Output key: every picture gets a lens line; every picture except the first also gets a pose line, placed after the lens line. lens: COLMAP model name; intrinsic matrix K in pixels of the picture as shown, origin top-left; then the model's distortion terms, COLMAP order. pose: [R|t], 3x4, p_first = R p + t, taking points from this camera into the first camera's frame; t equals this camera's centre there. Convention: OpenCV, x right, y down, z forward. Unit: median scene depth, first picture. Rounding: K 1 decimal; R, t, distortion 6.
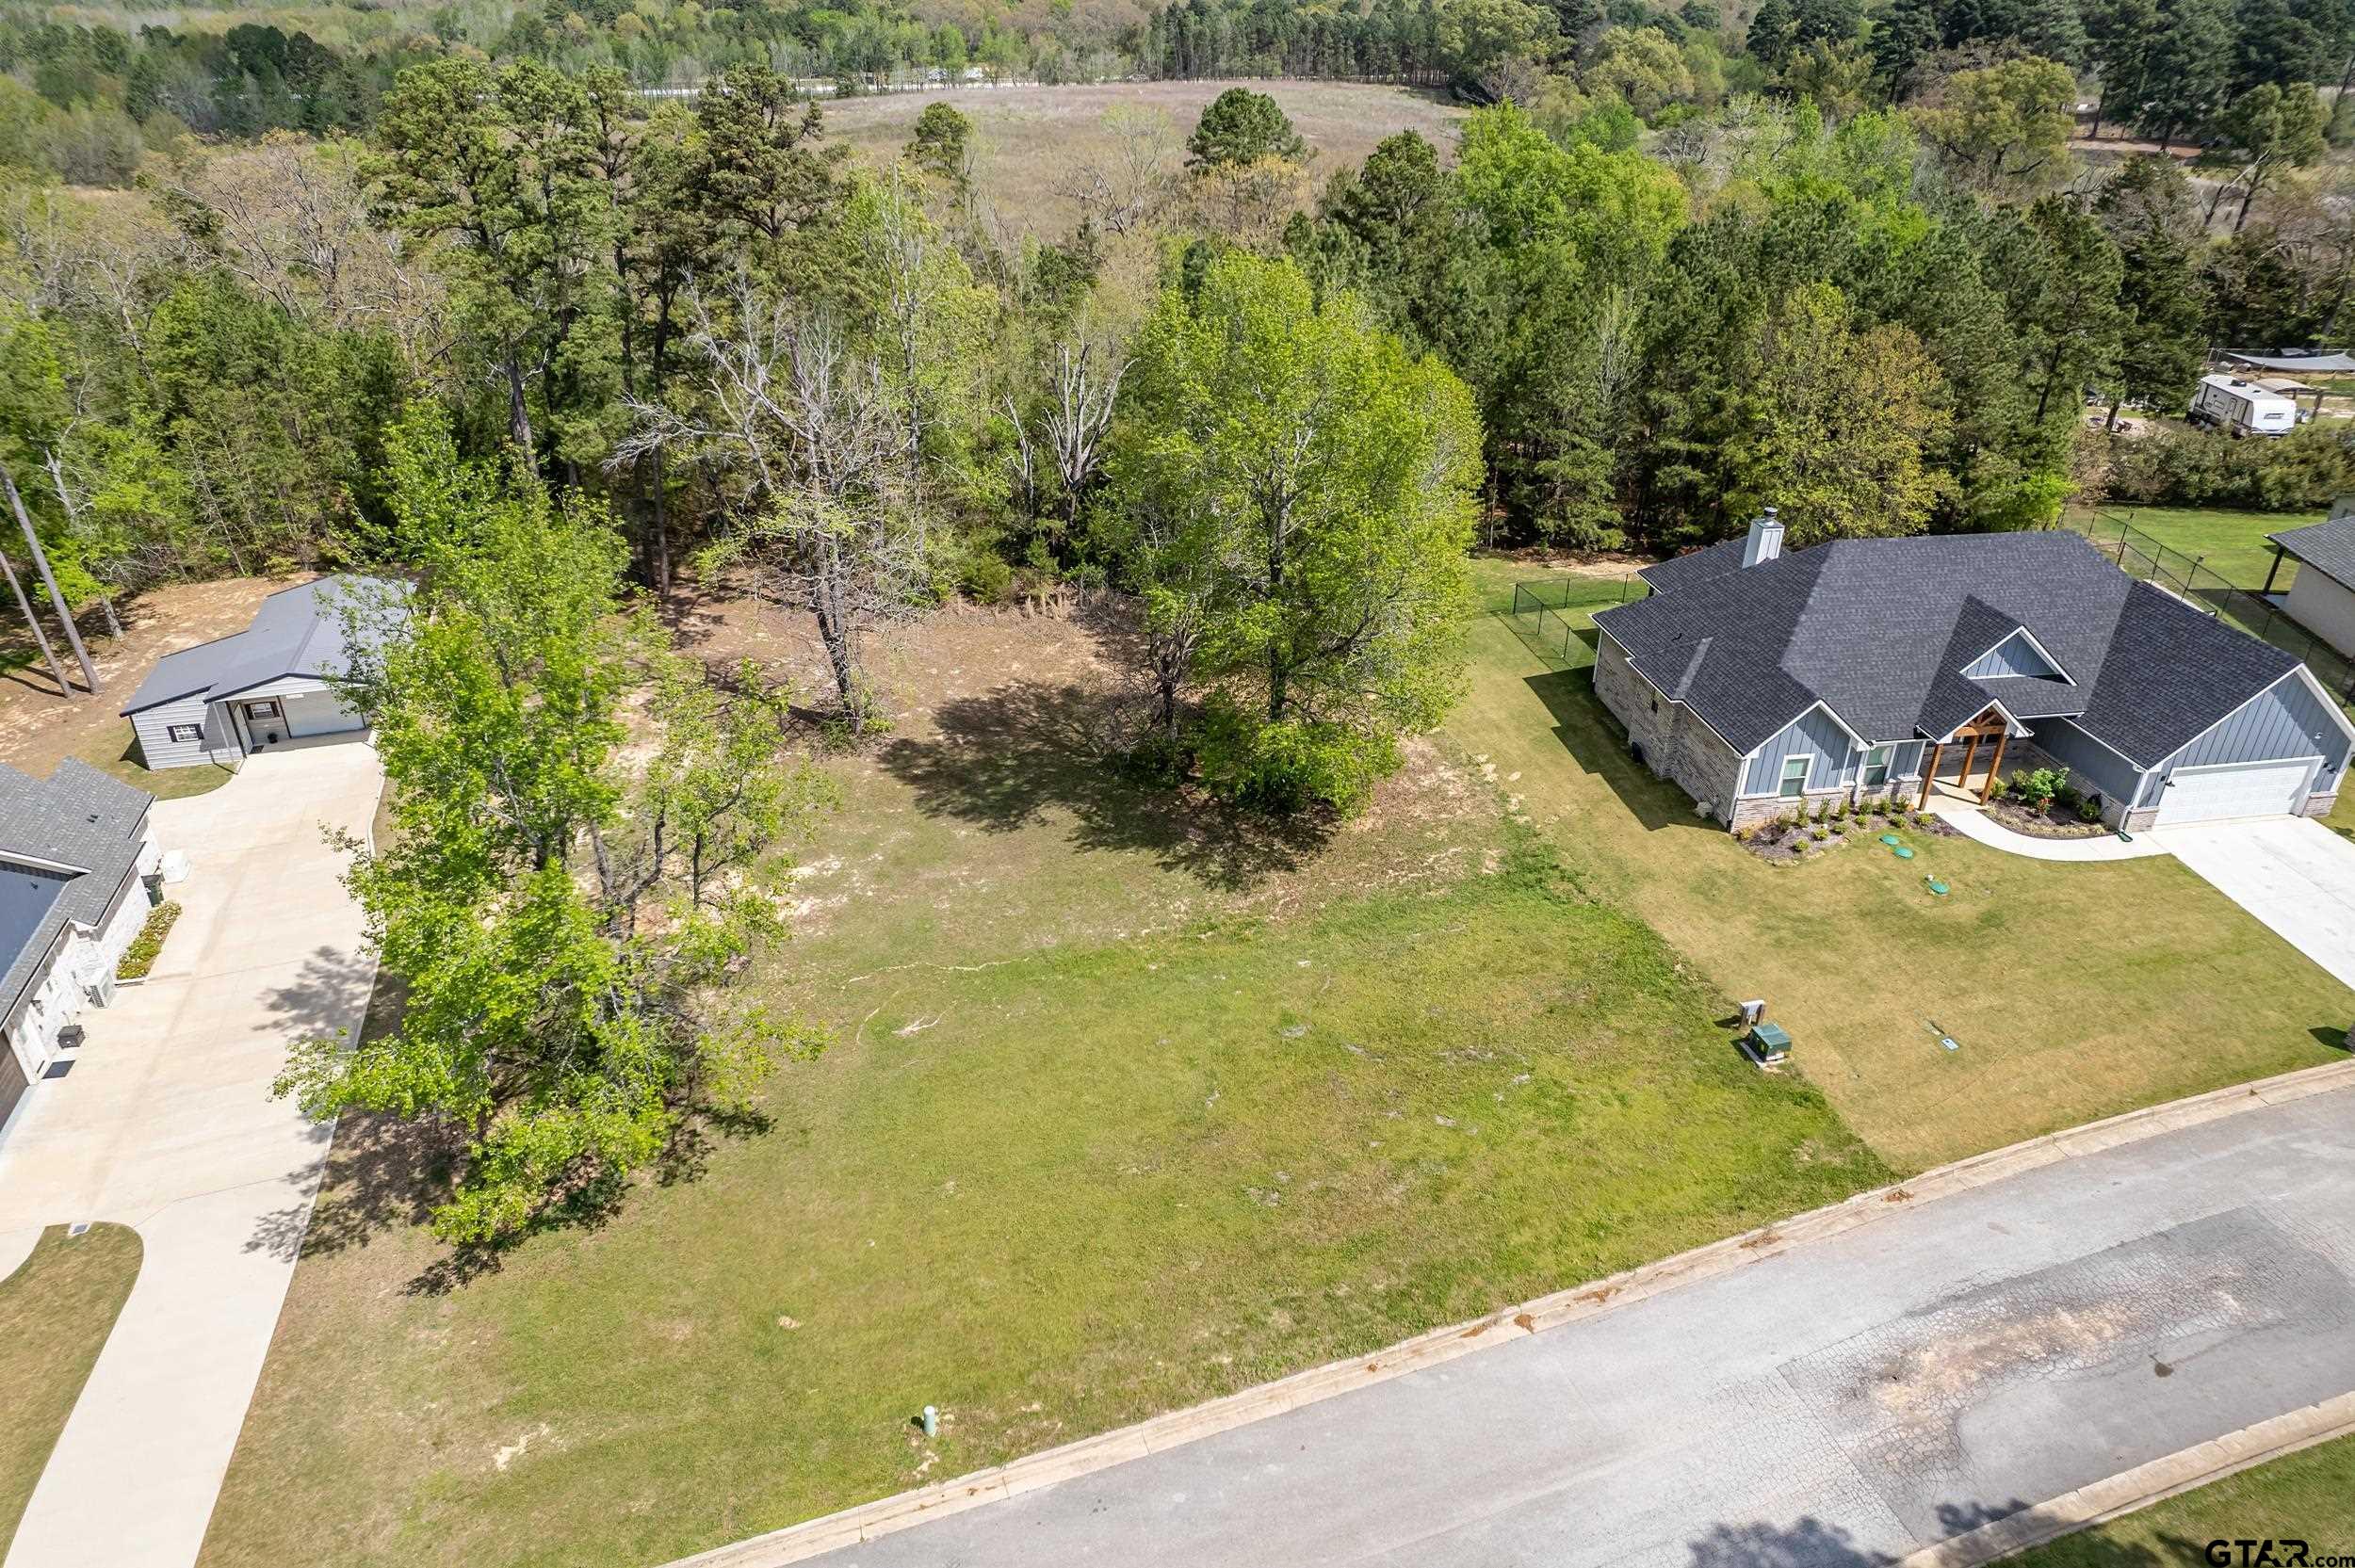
lens RADIAL K [[1506.7, 0, 1180.9], [0, 1506.7, 783.5], [0, 0, 1]] dist [-0.075565, 0.070853]
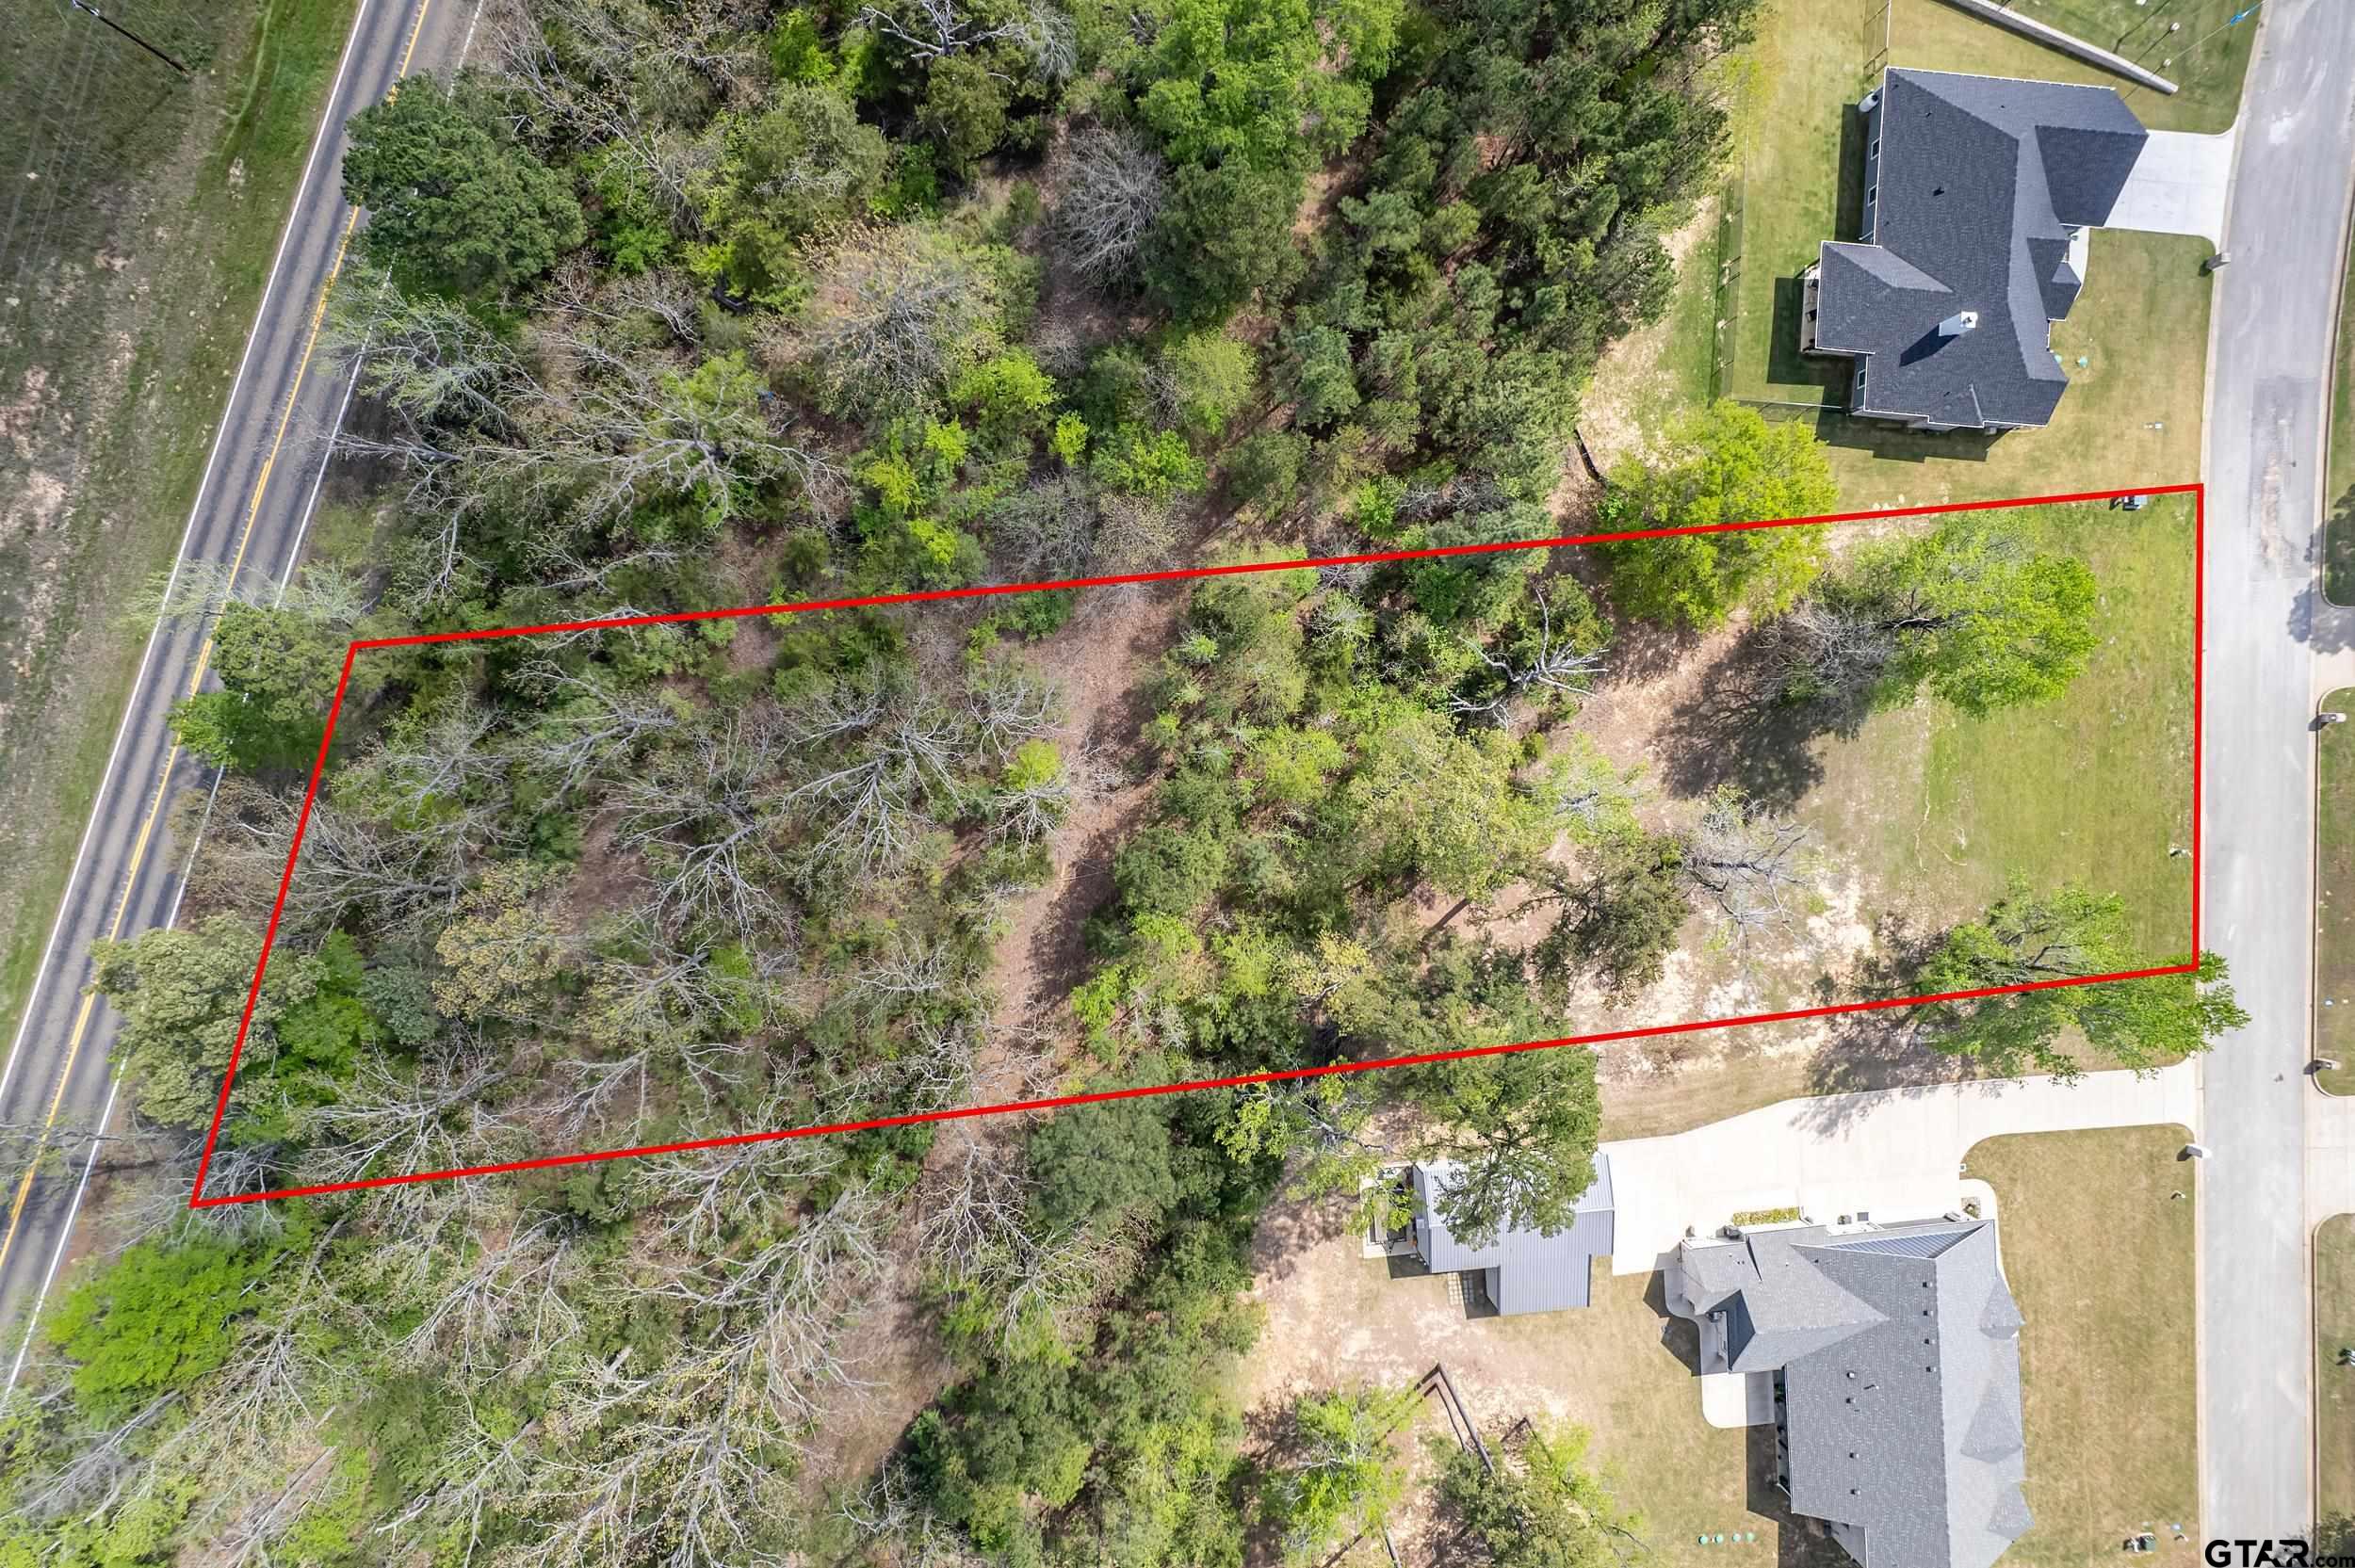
lens RADIAL K [[1506.7, 0, 1182.9], [0, 1506.7, 783.0], [0, 0, 1]] dist [-0.075565, 0.070853]
pose [[0.230375, -0.972799, -0.024294, -0.293381], [0.395977, 0.070910, 0.915519, -2.159815], [-0.888892, -0.220532, 0.401542, 1.095635]]
